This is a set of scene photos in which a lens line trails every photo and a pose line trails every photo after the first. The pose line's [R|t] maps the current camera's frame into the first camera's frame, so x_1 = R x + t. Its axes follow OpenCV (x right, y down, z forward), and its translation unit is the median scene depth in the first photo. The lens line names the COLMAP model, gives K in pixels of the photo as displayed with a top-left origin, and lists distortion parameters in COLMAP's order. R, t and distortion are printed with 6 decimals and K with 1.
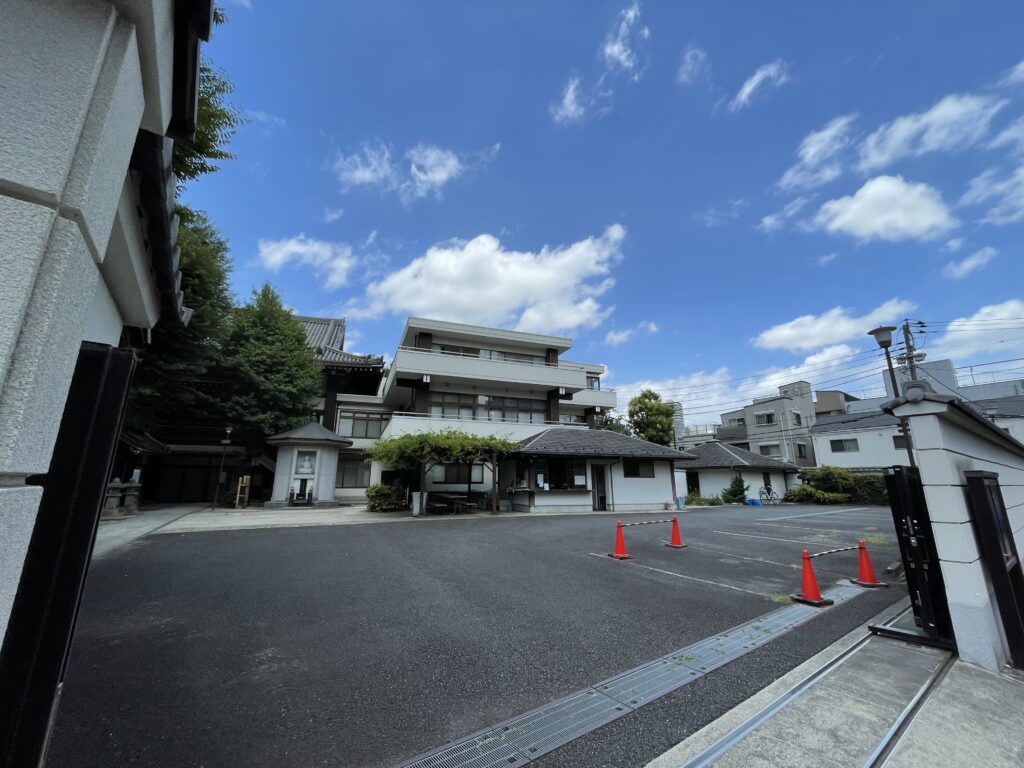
lens RADIAL K [[427.9, 0, 512.5], [0, 427.9, 400.0], [0, 0, 1]] dist [0.001079, 0.000084]
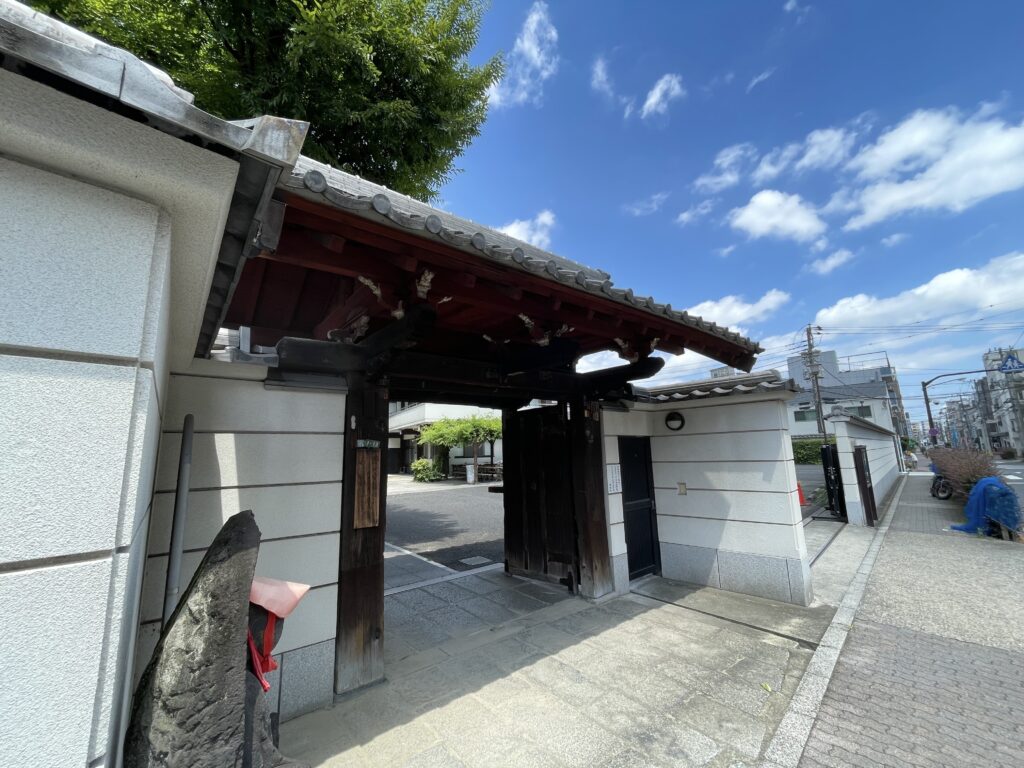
lens RADIAL K [[414.6, 0, 515.3], [0, 414.6, 391.7], [0, 0, 1]] dist [-0.000816, -0.000137]
pose [[0.984333, -0.016417, 0.175554, -0.076002], [0.007060, 0.998527, 0.053795, -0.017261], [-0.176179, -0.051713, 0.982999, -0.057715]]
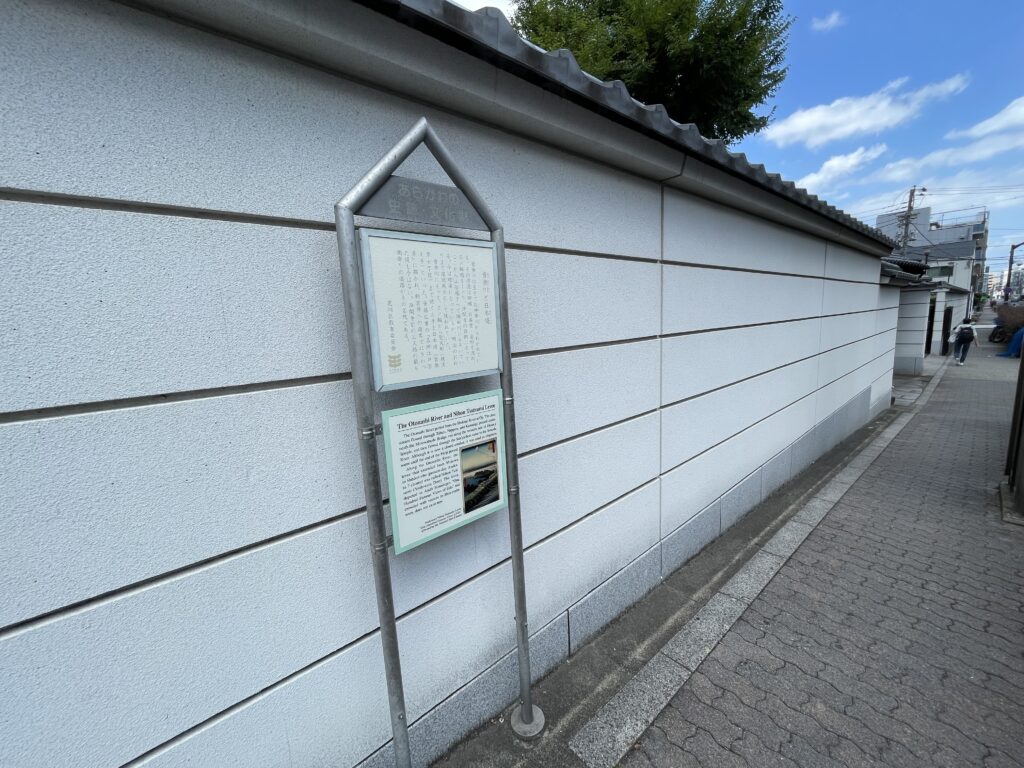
lens RADIAL K [[414.6, 0, 515.3], [0, 414.6, 391.7], [0, 0, 1]] dist [-0.000816, -0.000137]
pose [[0.993122, -0.079833, 0.085651, -0.199150], [0.042836, 0.928532, 0.368772, -0.042025], [-0.108970, -0.362566, 0.925565, -0.143419]]
